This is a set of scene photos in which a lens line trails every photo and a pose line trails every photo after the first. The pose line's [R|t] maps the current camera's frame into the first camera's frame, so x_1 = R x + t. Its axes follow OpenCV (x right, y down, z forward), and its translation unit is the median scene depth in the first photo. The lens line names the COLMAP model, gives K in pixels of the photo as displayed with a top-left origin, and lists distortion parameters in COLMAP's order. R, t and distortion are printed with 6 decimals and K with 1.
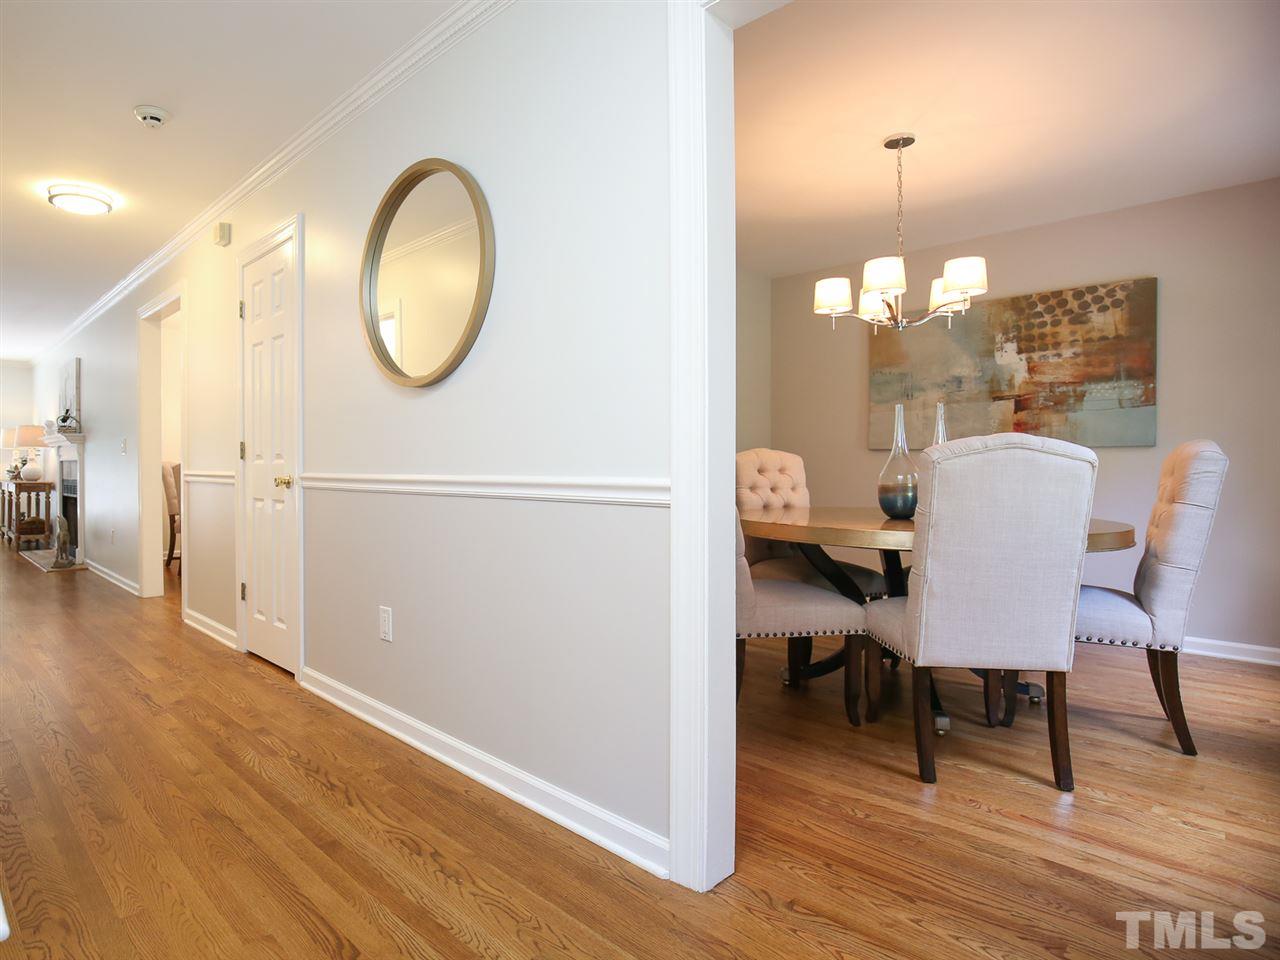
lens RADIAL K [[727.2, 0, 519.8], [0, 727.2, 465.5], [0, 0, 1]] dist [-0.020742, 0.000597]
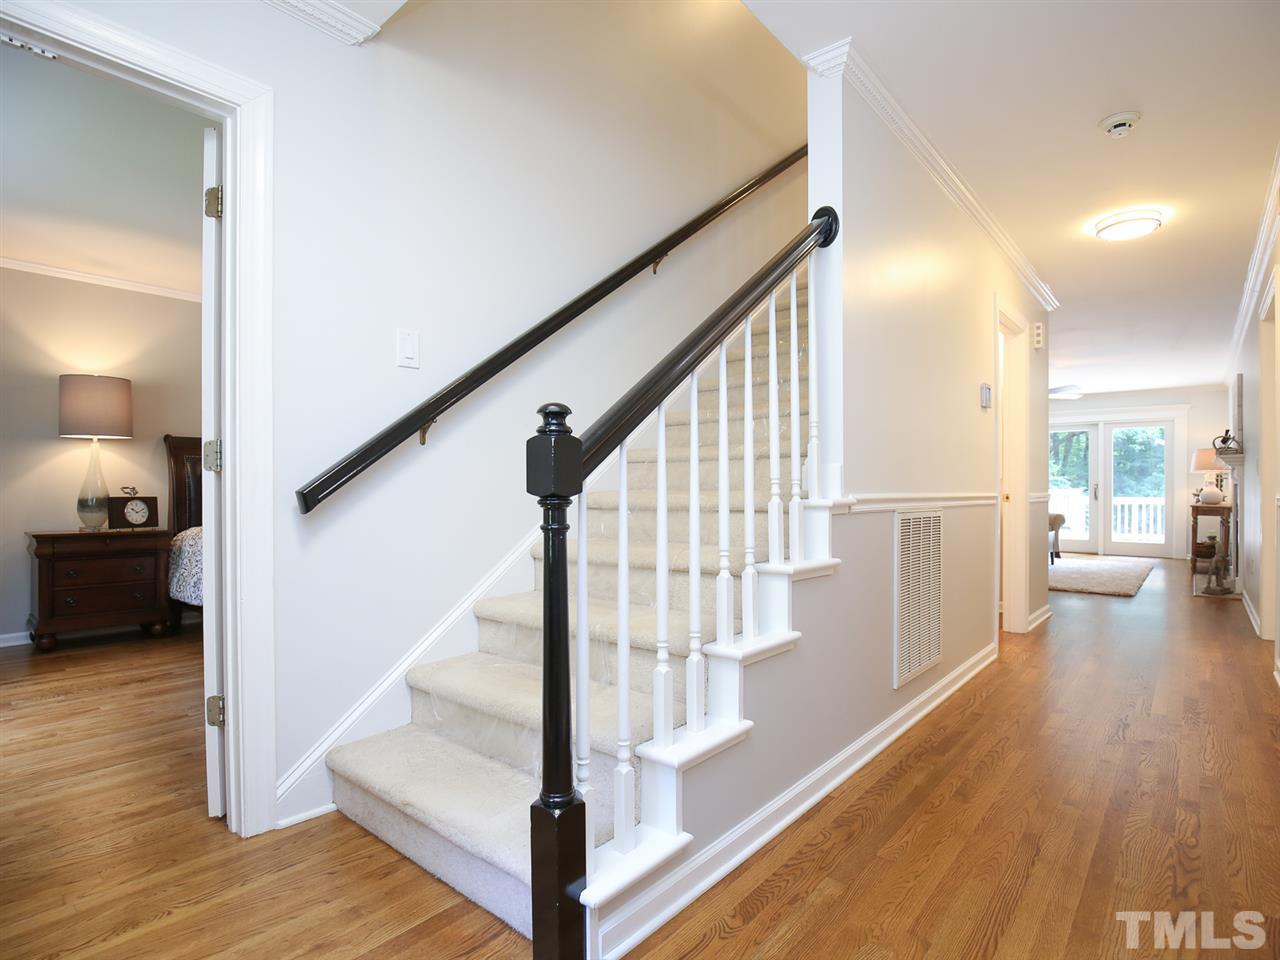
lens RADIAL K [[671.2, 0, 636.2], [0, 671.2, 486.3], [0, 0, 1]] dist [-0.028849, -0.000116]
pose [[0.139582, 0.004634, -0.990200, 0.294420], [-0.011010, 0.999934, 0.003127, 0.005863], [0.990149, 0.010466, 0.139624, 0.261458]]
